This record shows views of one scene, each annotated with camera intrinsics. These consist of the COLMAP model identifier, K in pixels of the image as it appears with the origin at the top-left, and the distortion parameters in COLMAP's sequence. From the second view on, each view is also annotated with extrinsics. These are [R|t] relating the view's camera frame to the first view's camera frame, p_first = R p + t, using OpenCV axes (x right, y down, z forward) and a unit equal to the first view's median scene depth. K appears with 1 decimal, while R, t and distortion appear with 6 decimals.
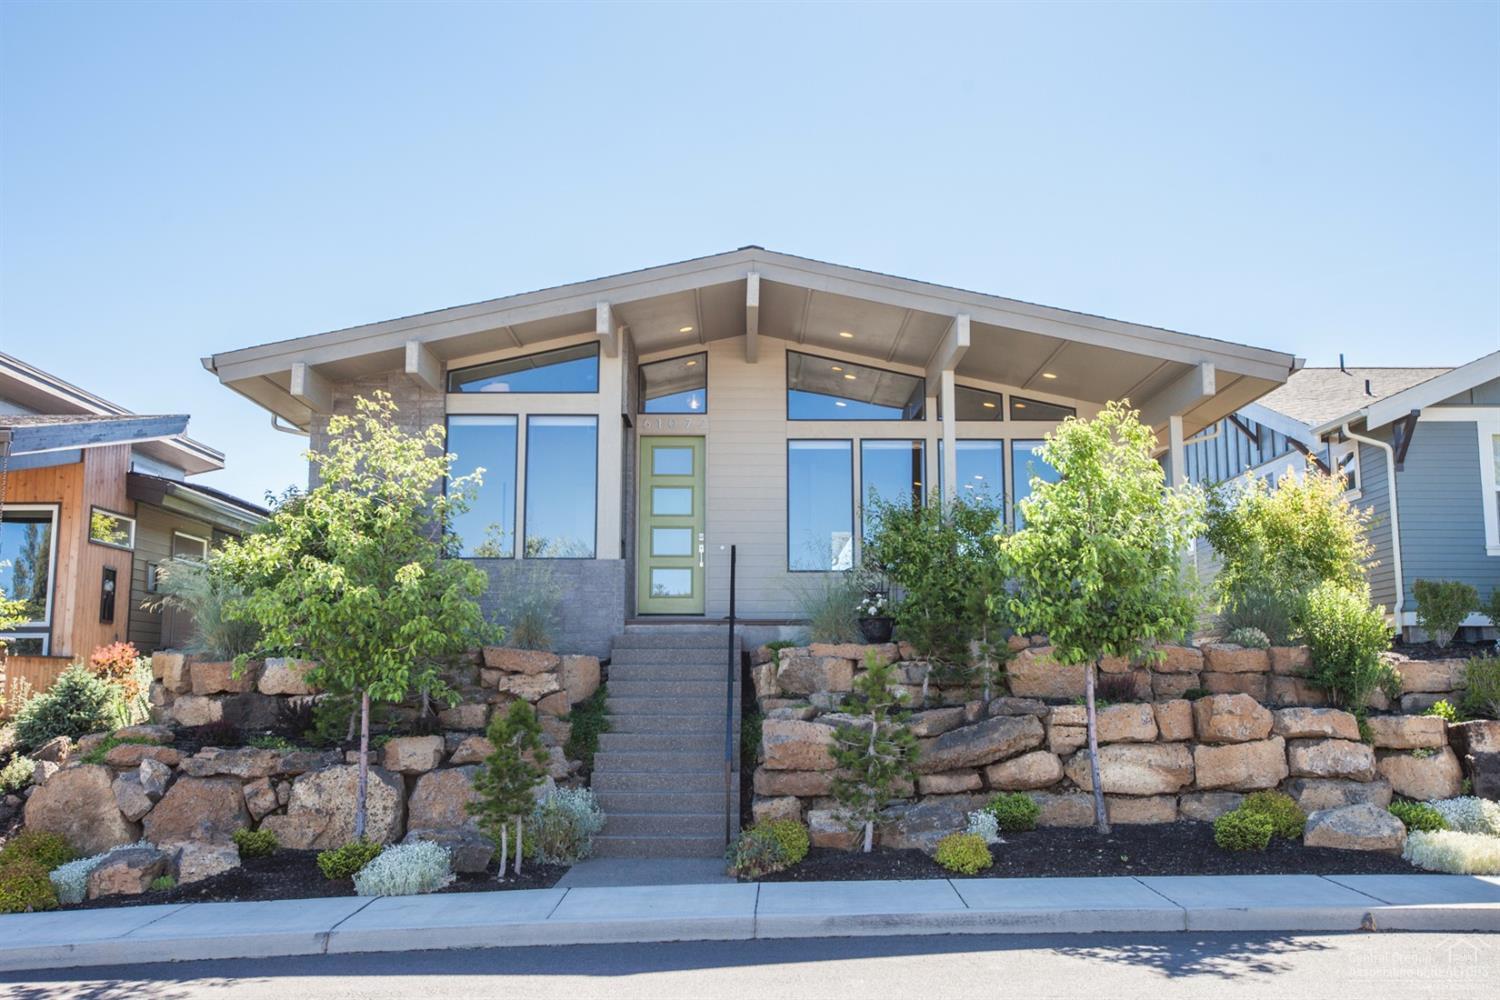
lens RADIAL K [[1399.7, 0, 752.0], [0, 1399.7, 496.3], [0, 0, 1]] dist [0.011674, 0.000000]
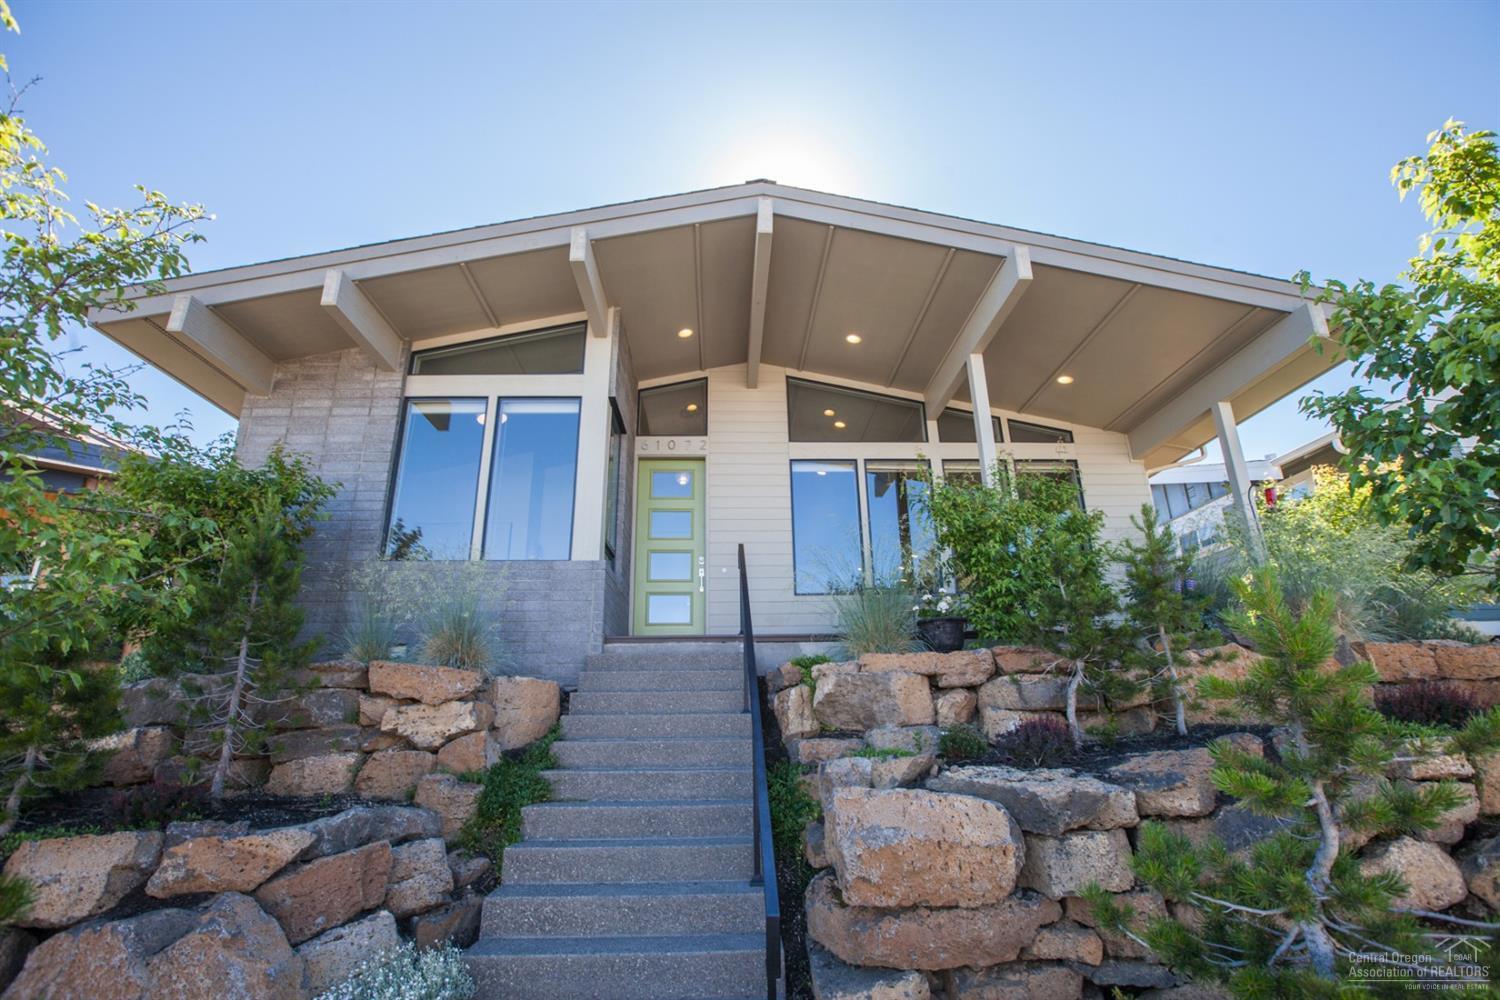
lens RADIAL K [[715.3, 0, 753.1], [0, 715.3, 500.8], [0, 0, 1]] dist [-0.049393, 0.016744]
pose [[0.999307, -0.005724, 0.036774, -0.023414], [0.011952, 0.985122, -0.171438, 0.089876], [-0.035246, 0.171759, 0.984508, 0.641343]]
